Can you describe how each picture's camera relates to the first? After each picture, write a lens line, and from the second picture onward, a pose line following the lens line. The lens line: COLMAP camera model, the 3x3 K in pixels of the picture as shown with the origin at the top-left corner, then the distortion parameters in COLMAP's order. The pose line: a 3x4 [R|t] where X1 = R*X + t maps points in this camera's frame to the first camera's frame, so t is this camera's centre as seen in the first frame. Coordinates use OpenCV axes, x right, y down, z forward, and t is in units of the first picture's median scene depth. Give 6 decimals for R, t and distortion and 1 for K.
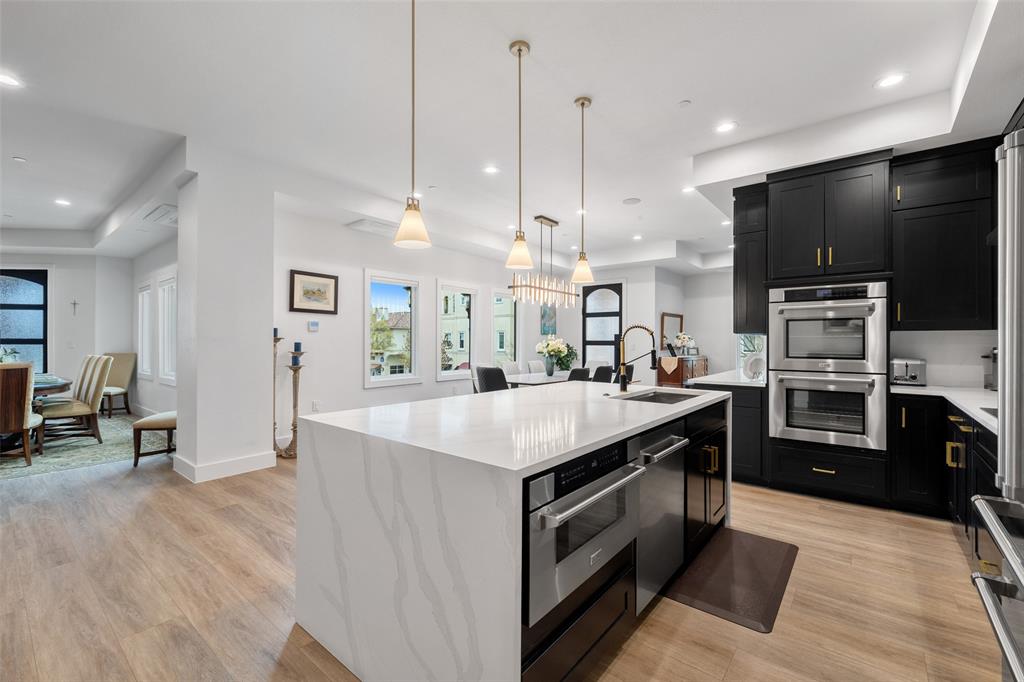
lens RADIAL K [[436.1, 0, 508.8], [0, 436.1, 338.2], [0, 0, 1]] dist [0.002468, 0.000196]
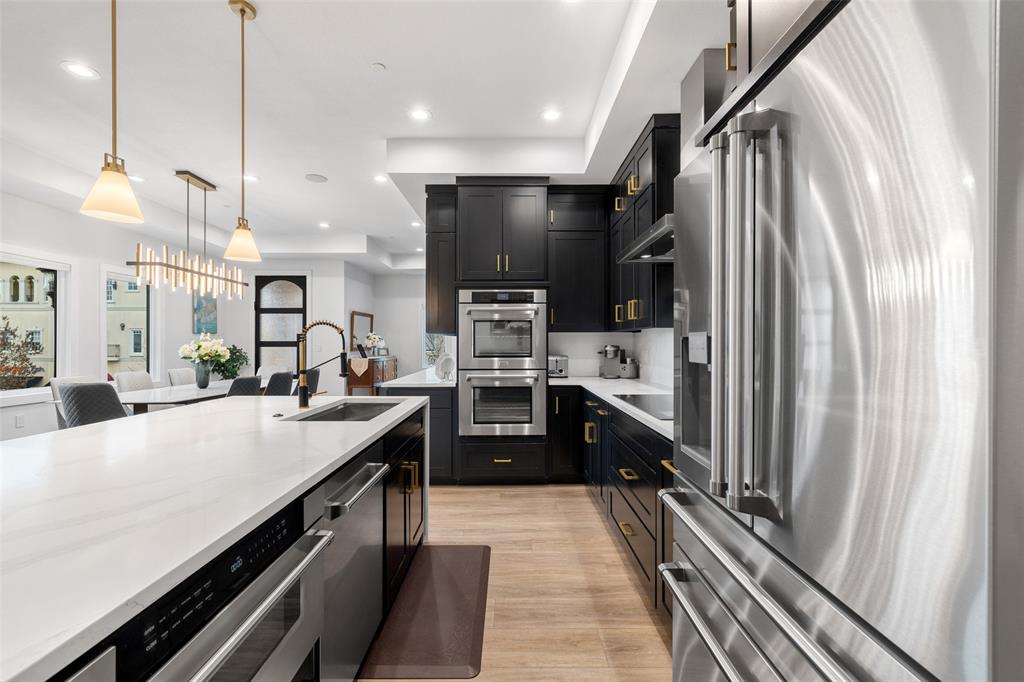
lens RADIAL K [[434.7, 0, 507.5], [0, 434.7, 342.0], [0, 0, 1]] dist [0.001233, 0.000317]
pose [[0.775253, -0.003619, 0.631640, 0.047861], [-0.001174, 0.999974, 0.007170, 0.001273], [-0.631650, -0.006300, 0.775228, 0.150153]]
